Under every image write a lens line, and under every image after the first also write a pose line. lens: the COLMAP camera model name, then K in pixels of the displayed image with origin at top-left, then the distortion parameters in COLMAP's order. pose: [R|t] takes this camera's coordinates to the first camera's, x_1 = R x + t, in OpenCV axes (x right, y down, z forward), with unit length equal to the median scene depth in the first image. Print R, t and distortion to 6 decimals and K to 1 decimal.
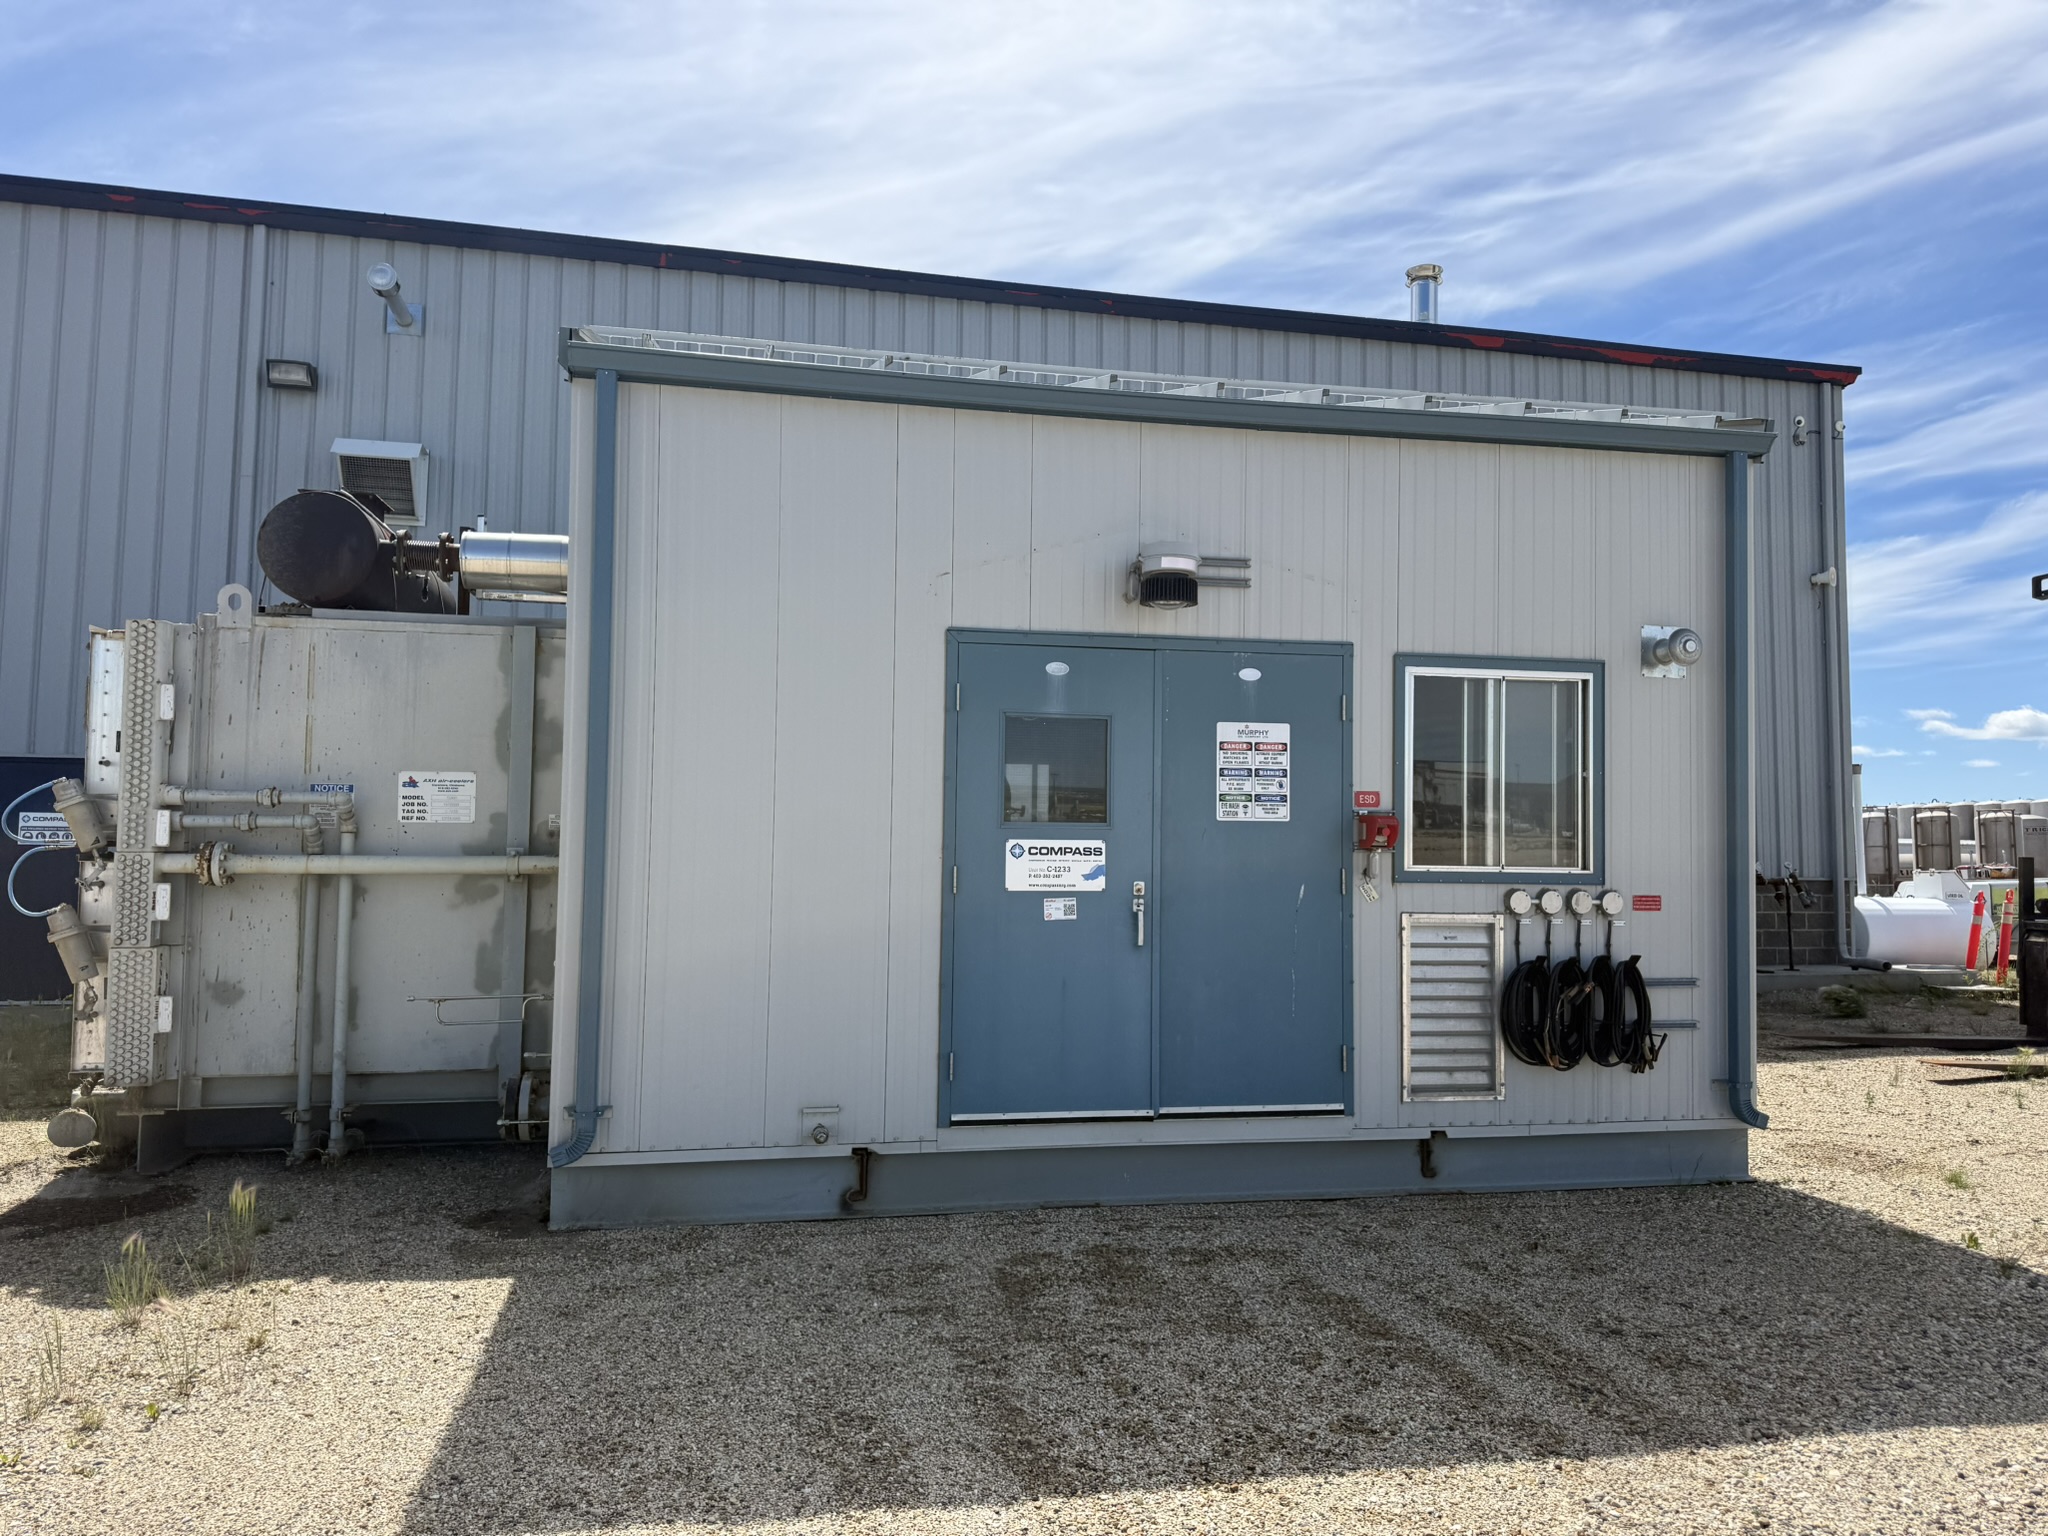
lens RADIAL K [[1427.1, 0, 1059.5], [0, 1427.1, 741.6], [0, 0, 1]] dist [0.044952, -0.054420]
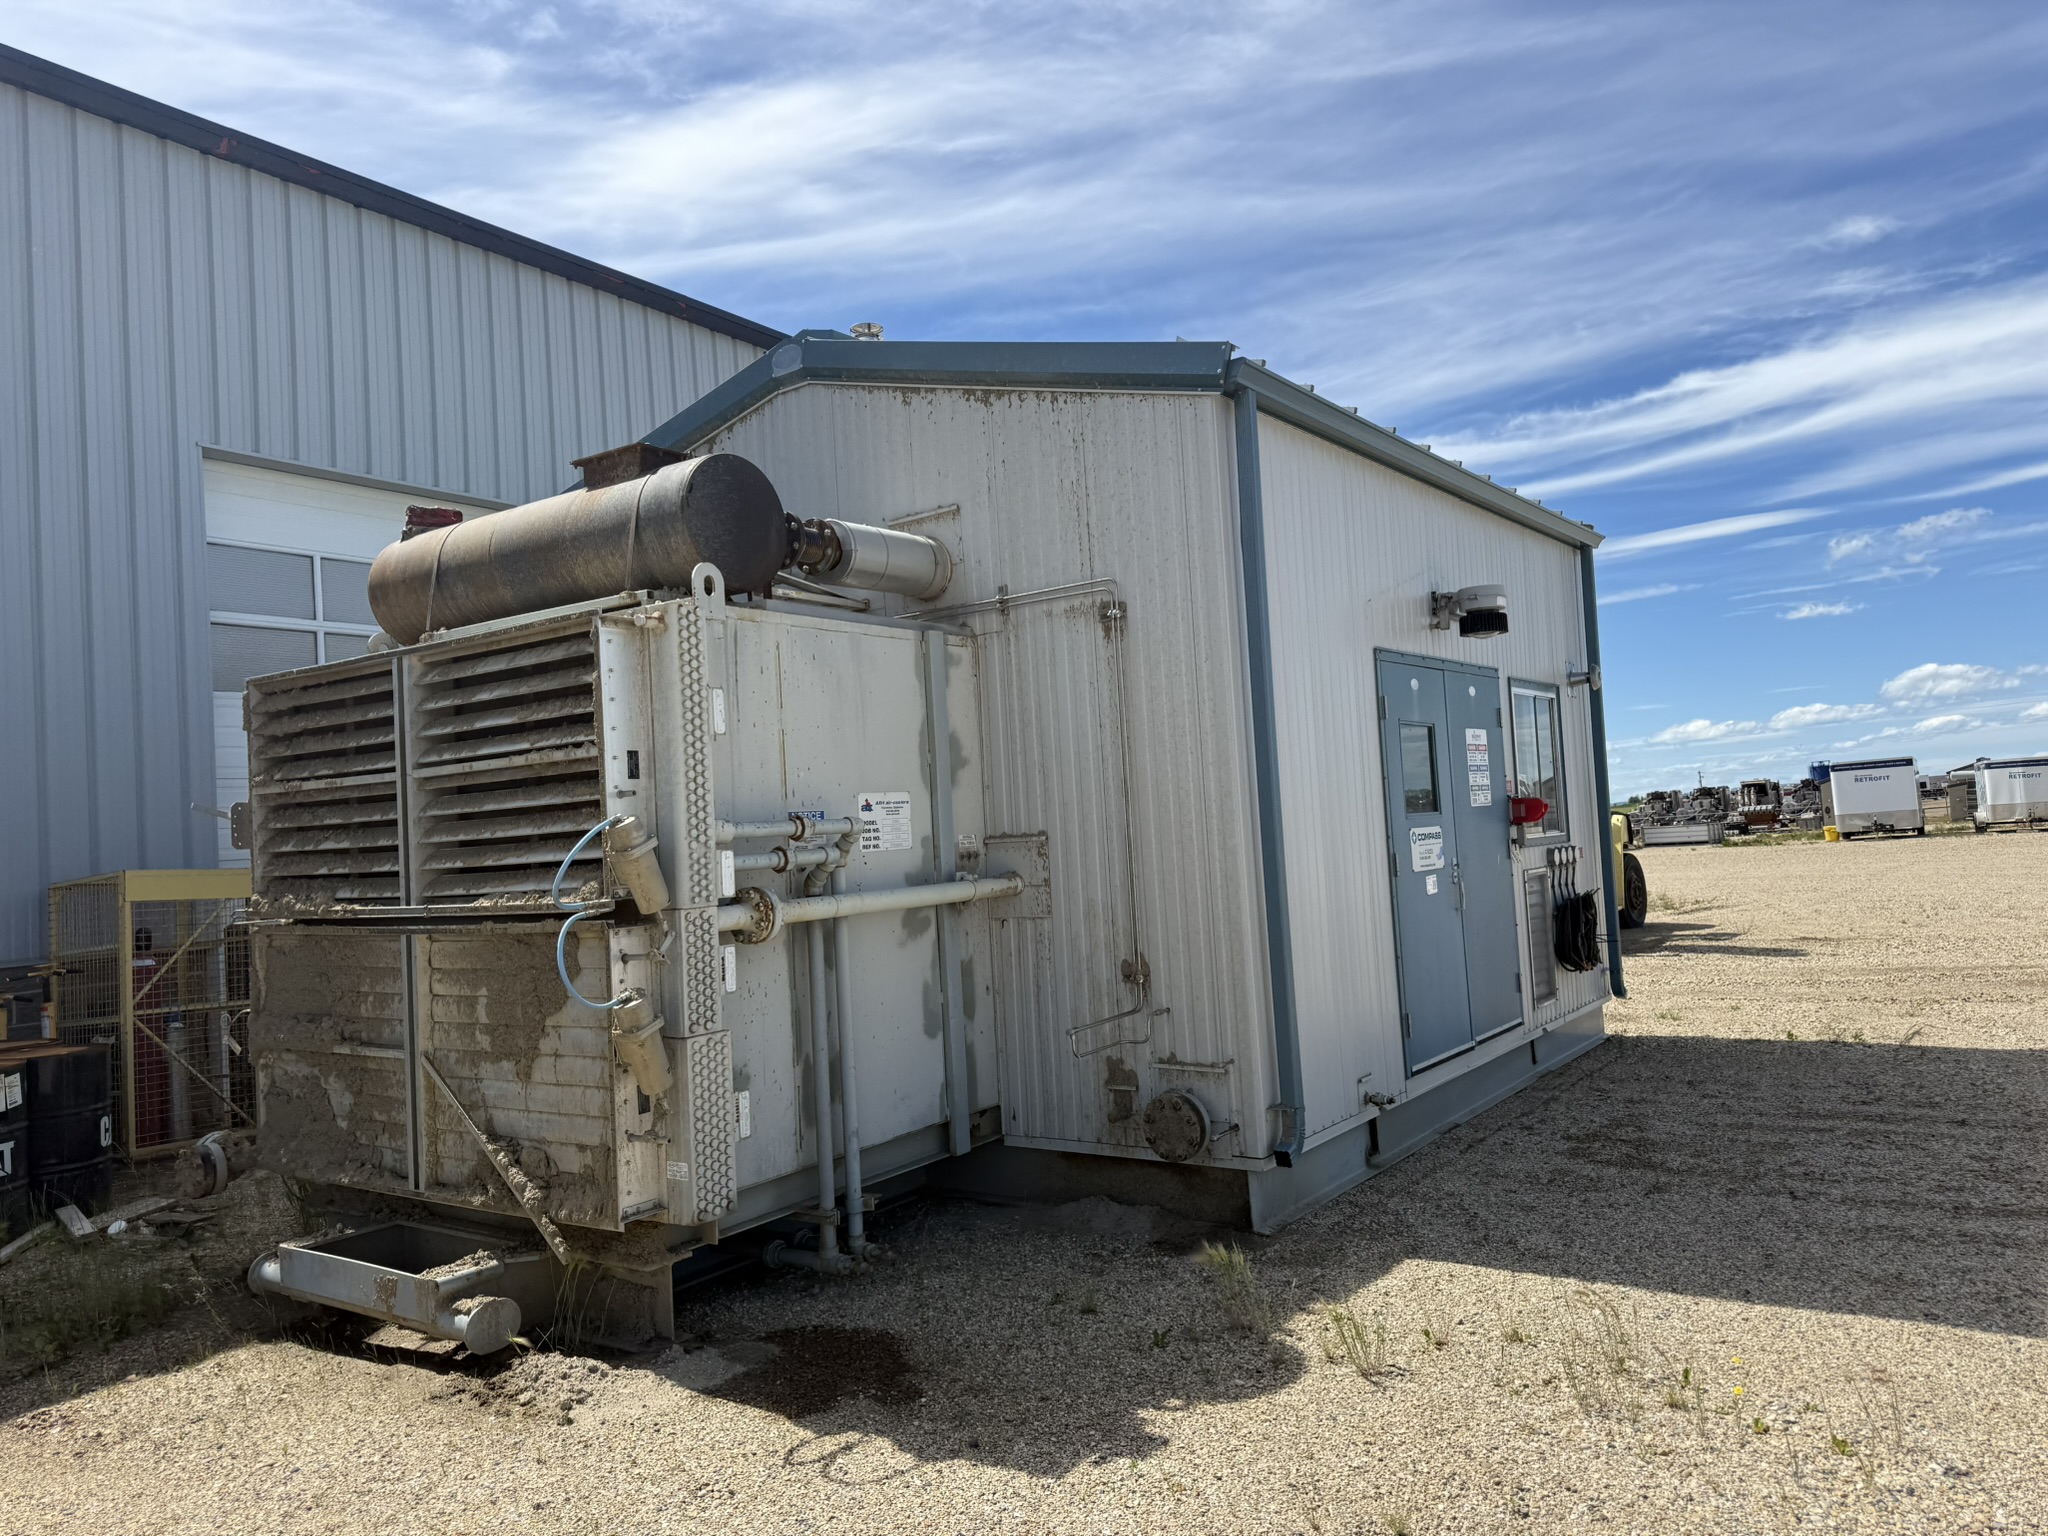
lens RADIAL K [[1427.1, 0, 1034.6], [0, 1427.1, 746.1], [0, 0, 1]] dist [0.044952, -0.054420]
pose [[0.742036, -0.015043, 0.670192, -1.016747], [0.022093, 0.999754, -0.002021, -0.003891], [-0.669996, 0.016306, 0.742185, 0.315960]]
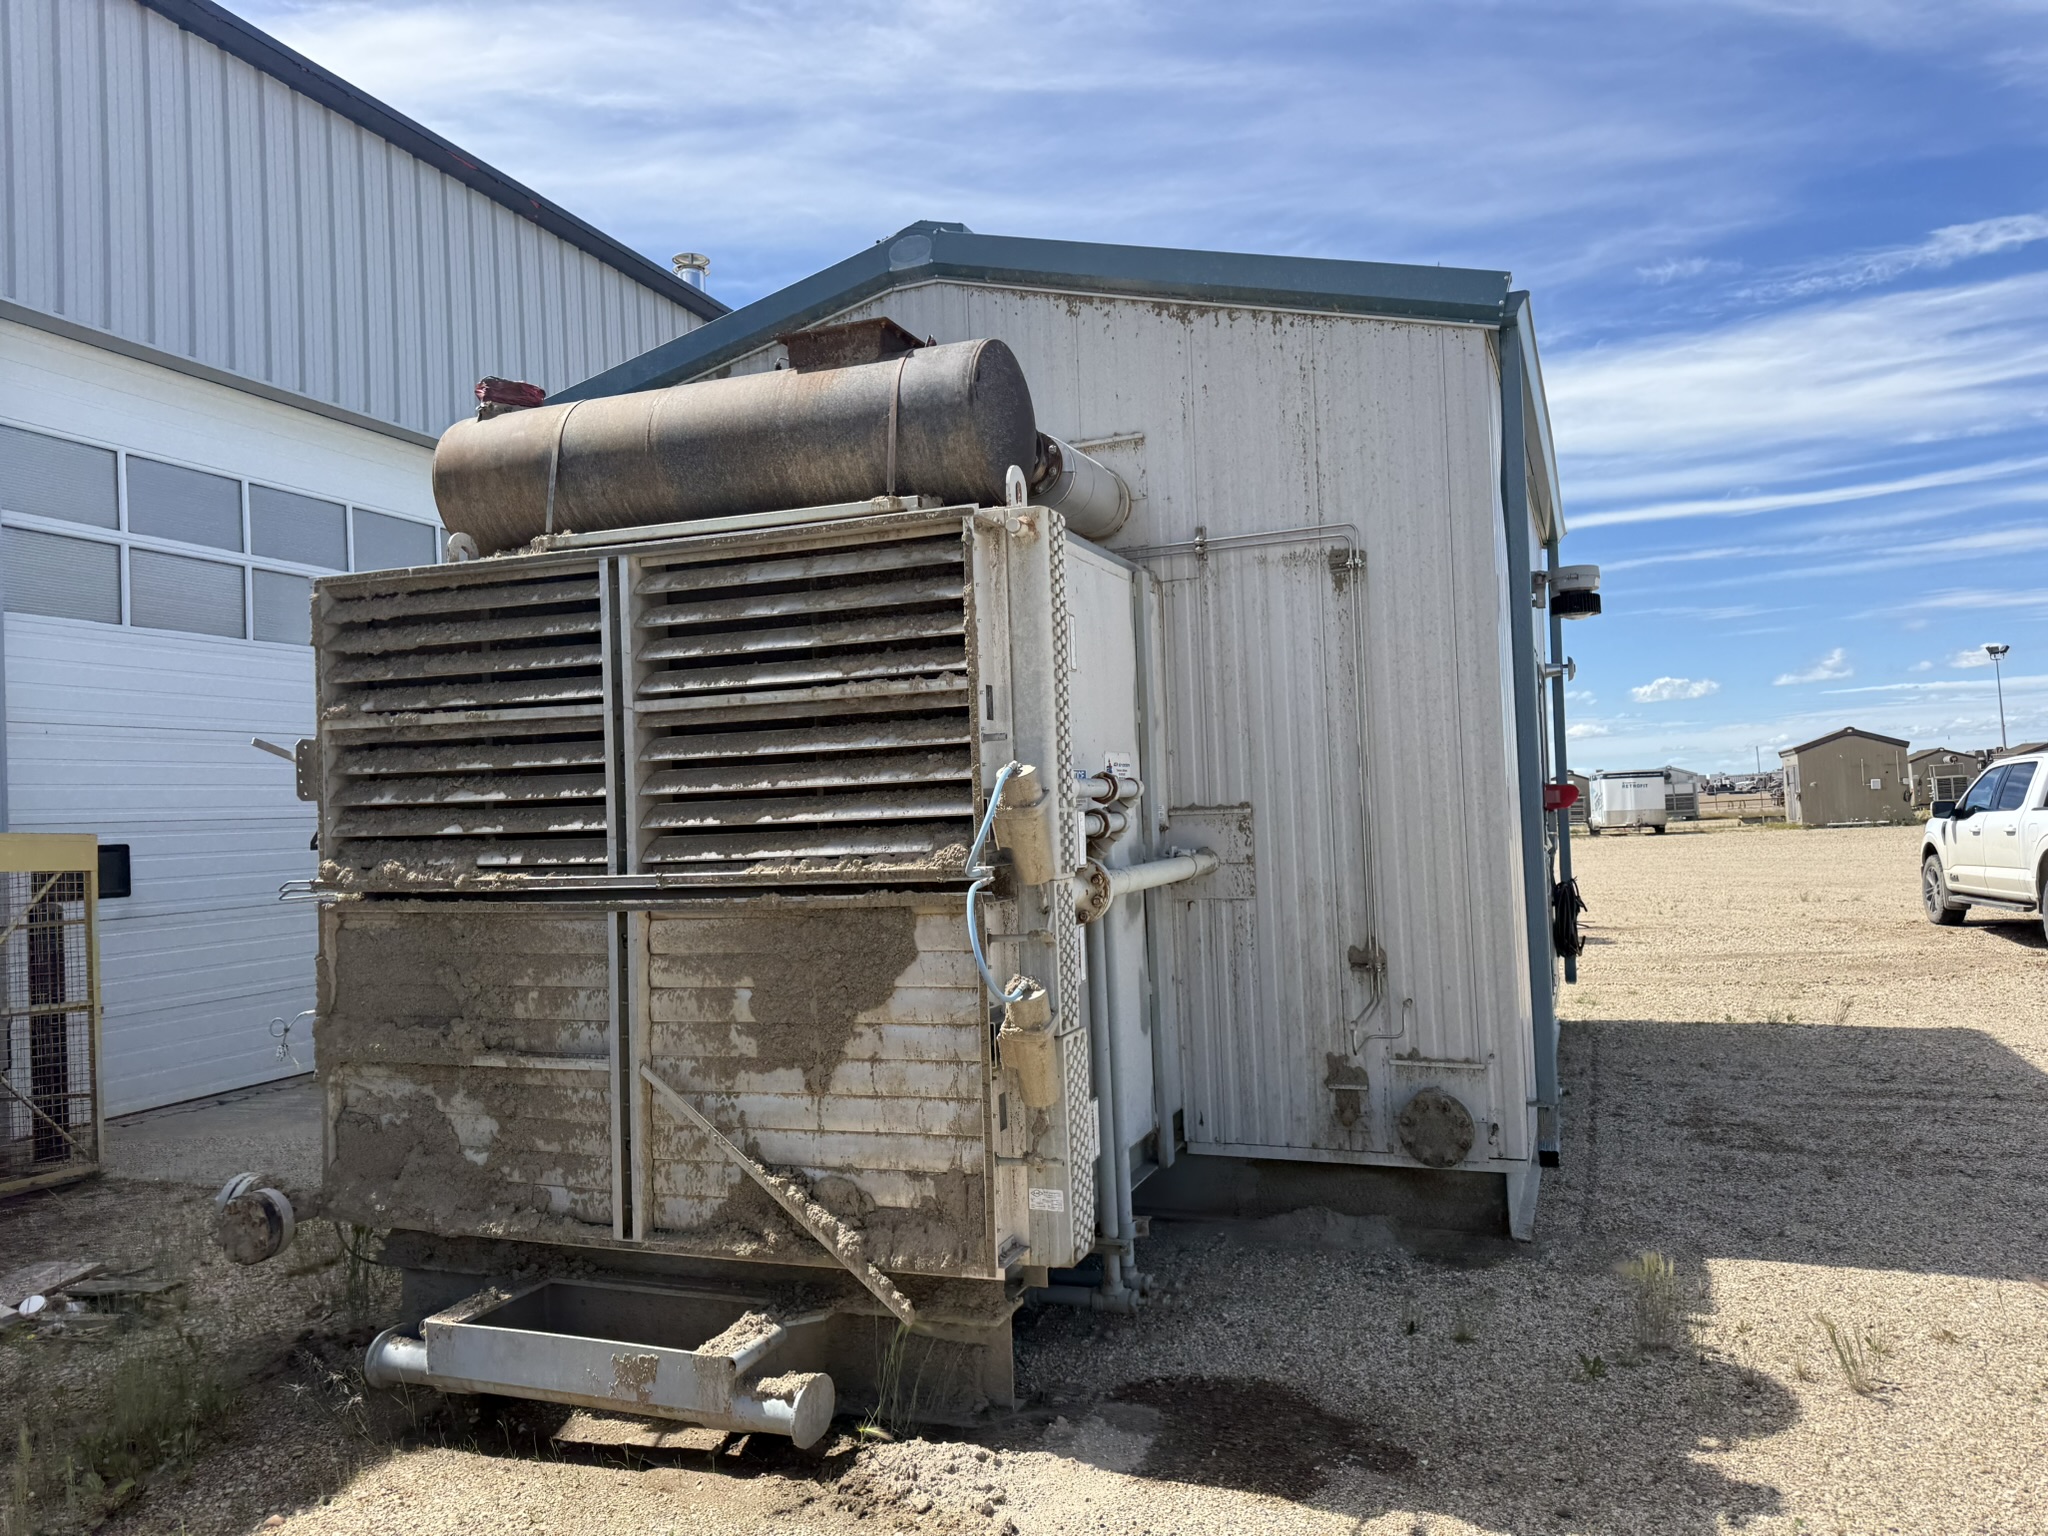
lens RADIAL K [[1427.1, 0, 1003.7], [0, 1427.1, 748.0], [0, 0, 1]] dist [0.044952, -0.054420]
pose [[0.559076, 0.001890, 0.829114, -1.171983], [-0.010396, 0.999935, 0.004730, 0.016784], [-0.829051, -0.011264, 0.559059, 0.676766]]
